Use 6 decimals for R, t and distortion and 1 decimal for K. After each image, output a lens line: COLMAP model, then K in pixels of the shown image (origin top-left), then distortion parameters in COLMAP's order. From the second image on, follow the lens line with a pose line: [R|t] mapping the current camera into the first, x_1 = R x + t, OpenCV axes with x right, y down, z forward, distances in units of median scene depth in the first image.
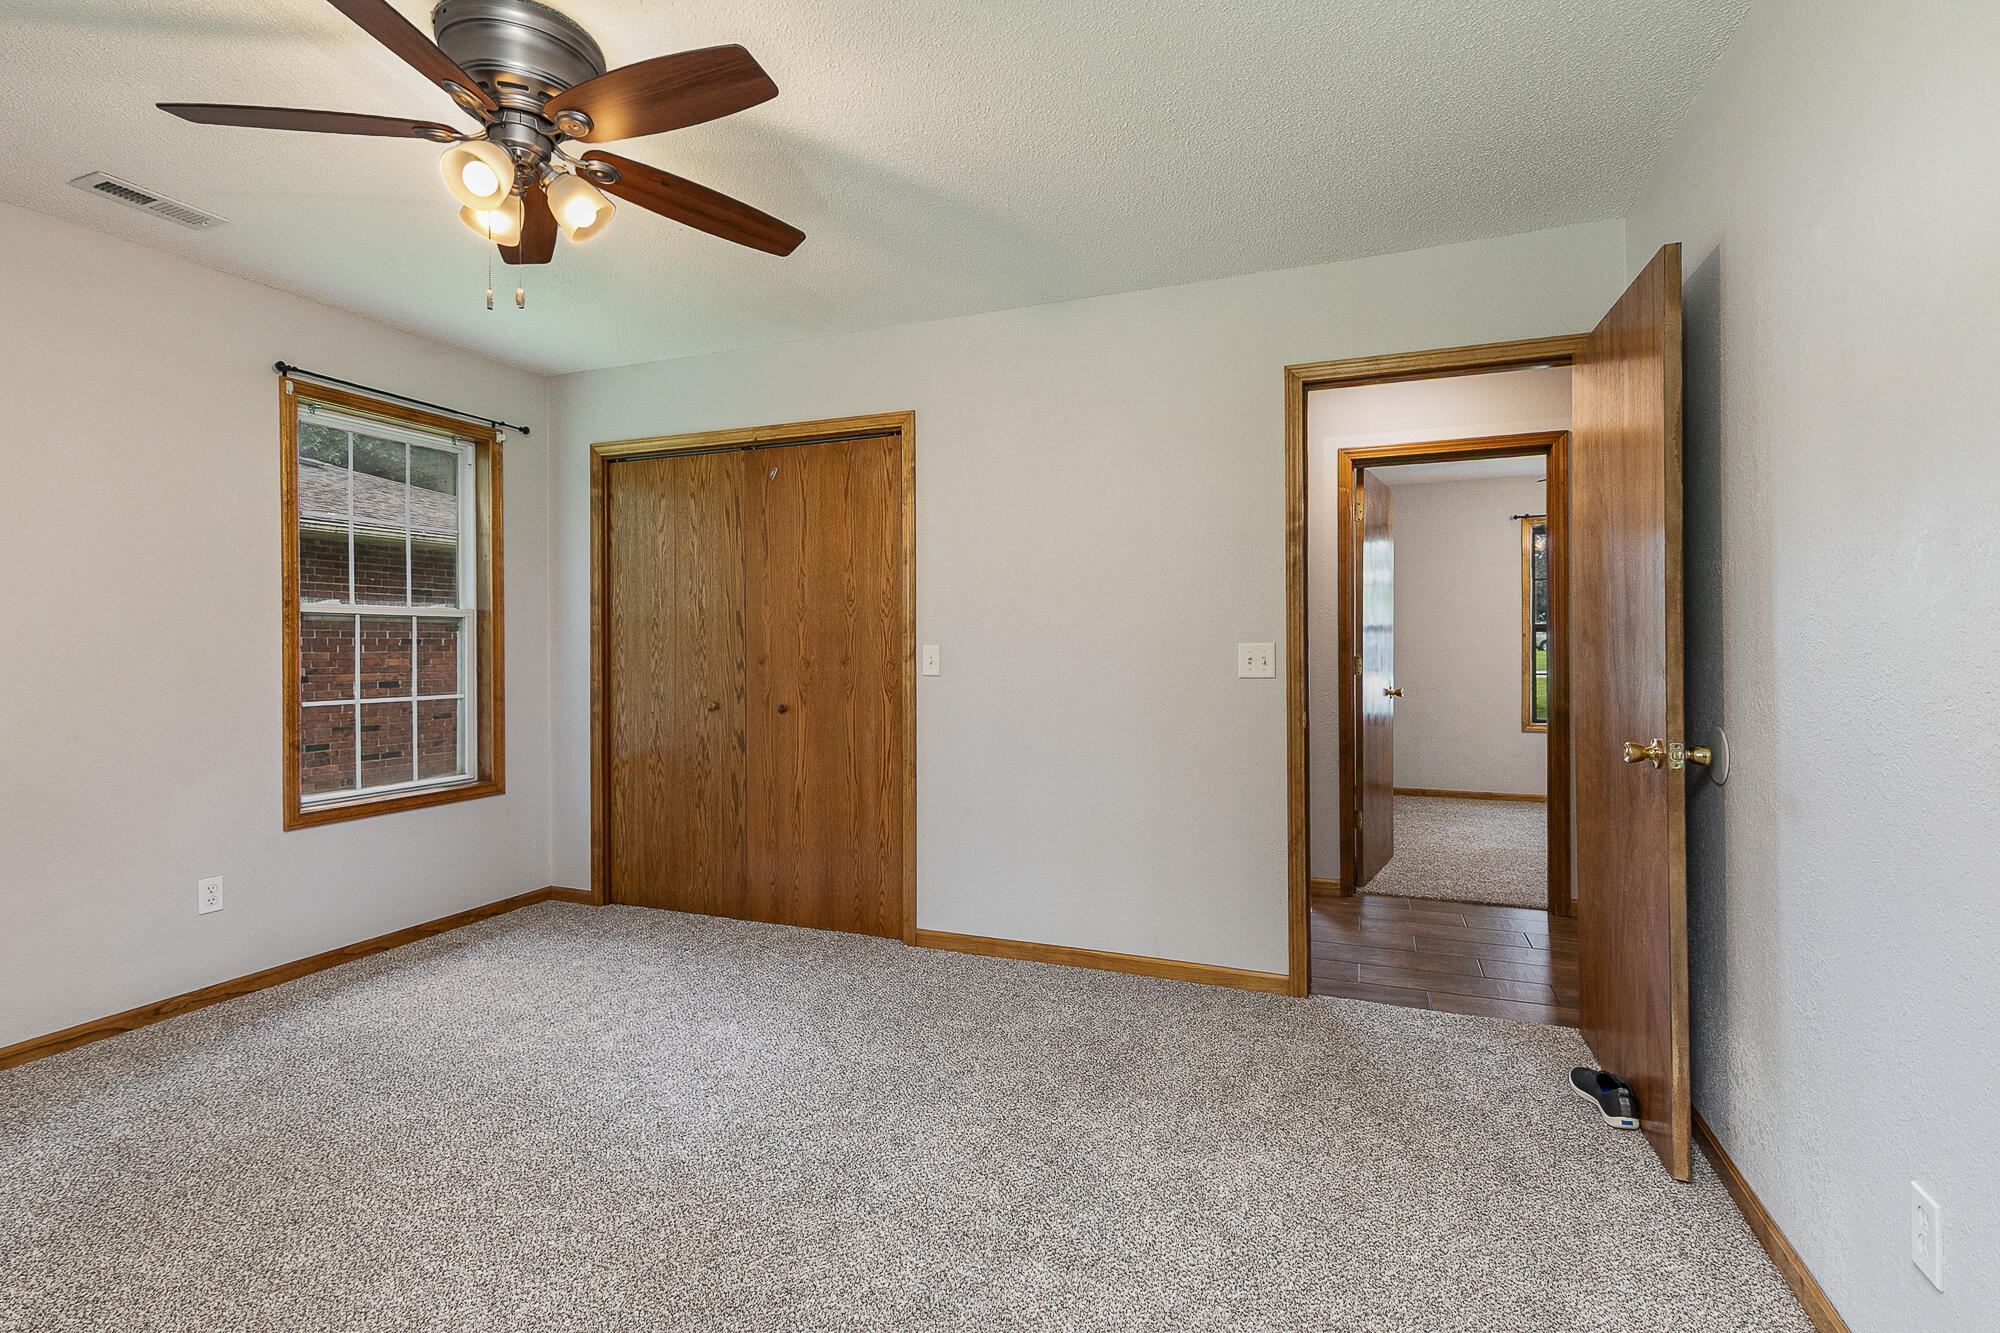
lens RADIAL K [[908.0, 0, 1034.3], [0, 908.0, 655.9], [0, 0, 1]] dist [0.000523, 0.000080]
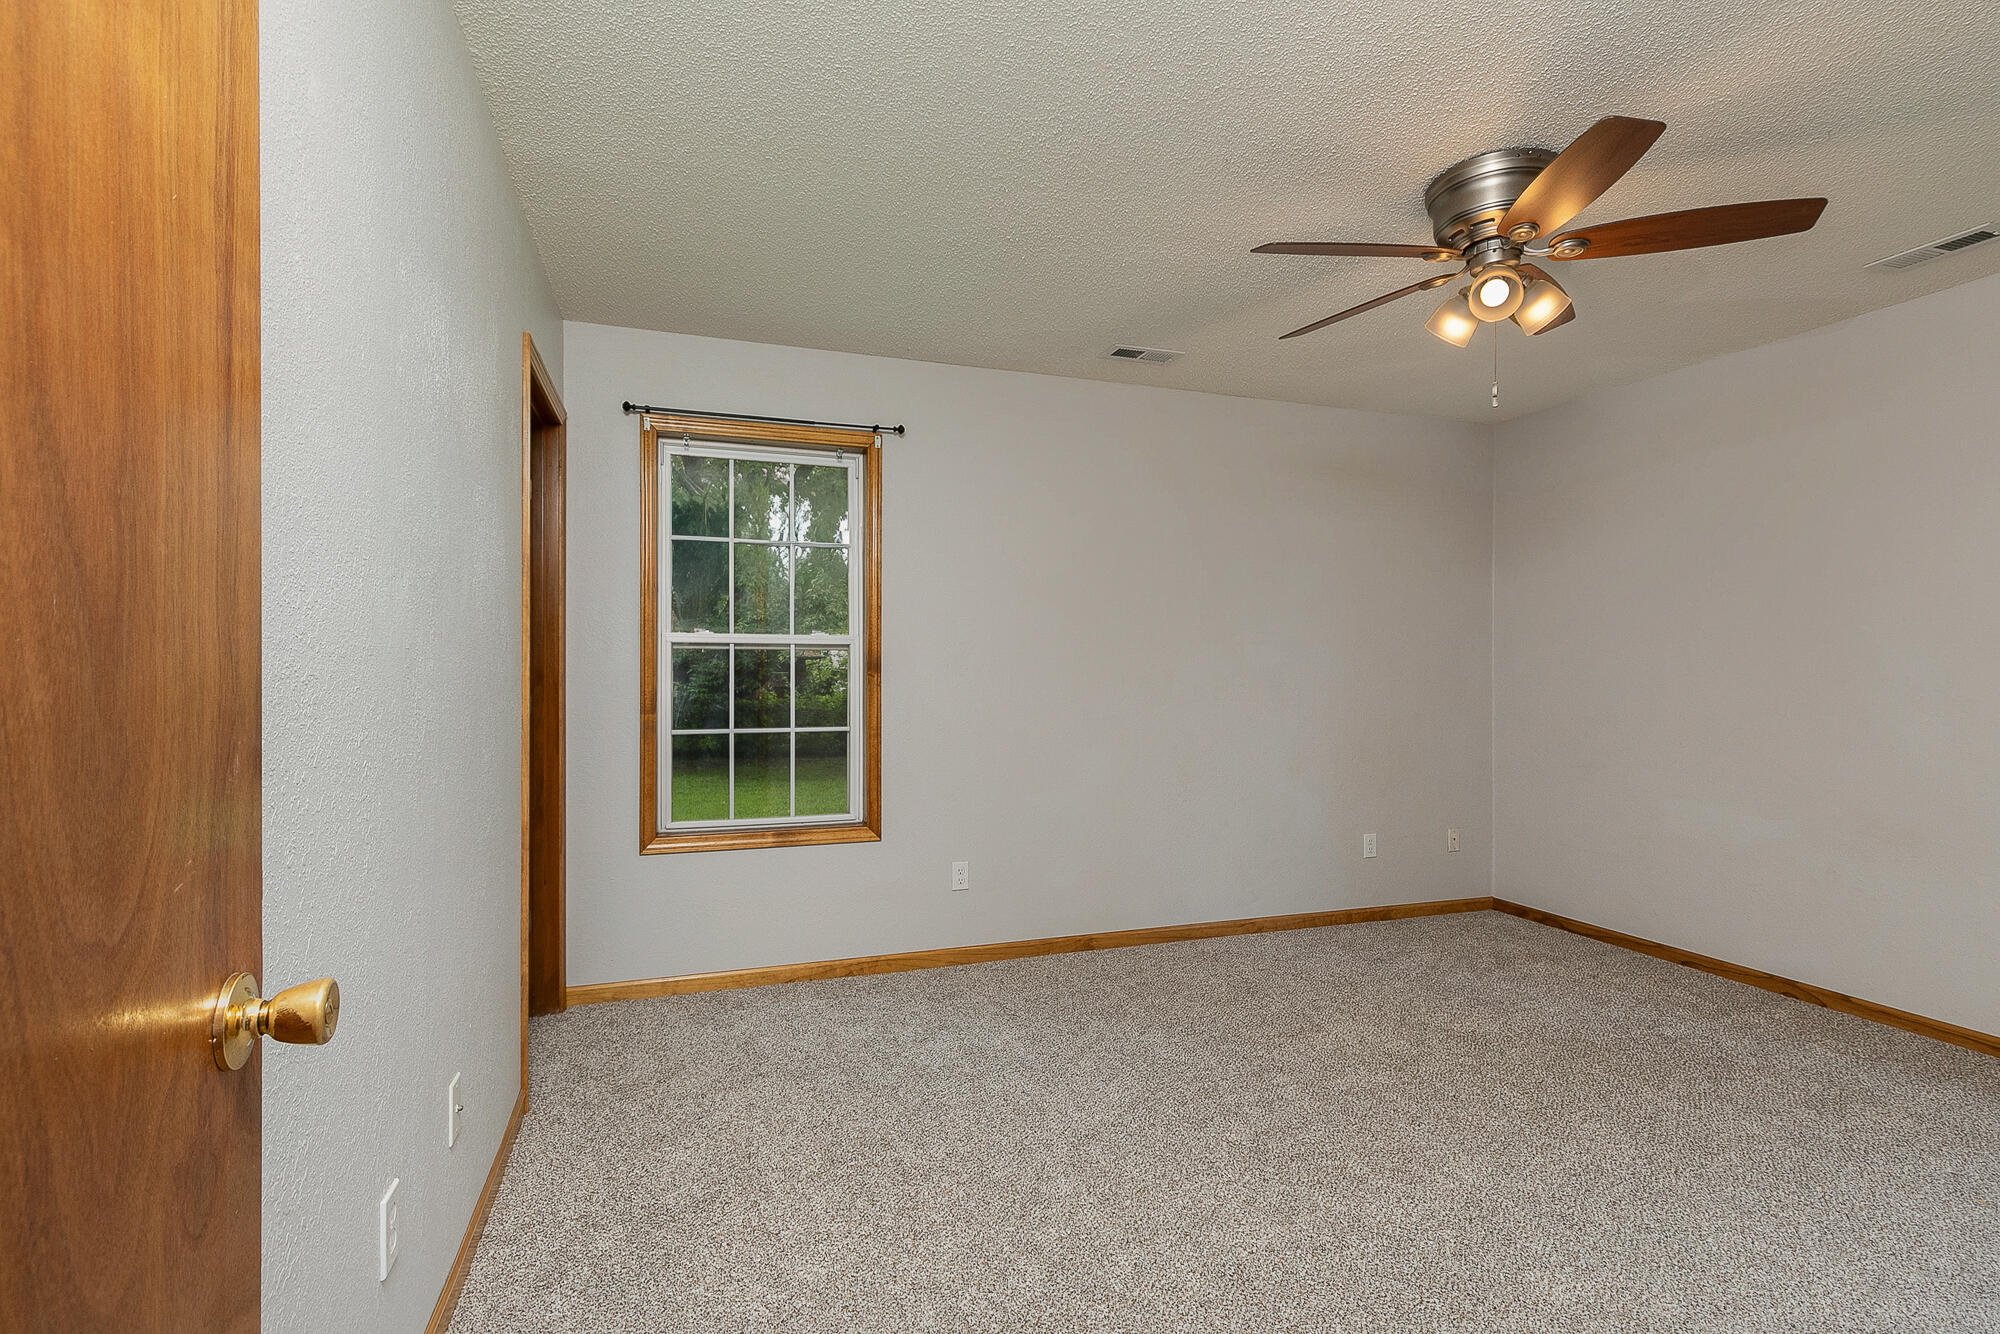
lens RADIAL K [[908.0, 0, 1034.3], [0, 908.0, 656.4], [0, 0, 1]] dist [0.000523, 0.000080]
pose [[0.634580, -0.009984, -0.772793, 0.204838], [-0.013437, 0.999623, -0.023948, -0.009987], [0.772740, 0.025581, 0.634207, 0.563114]]
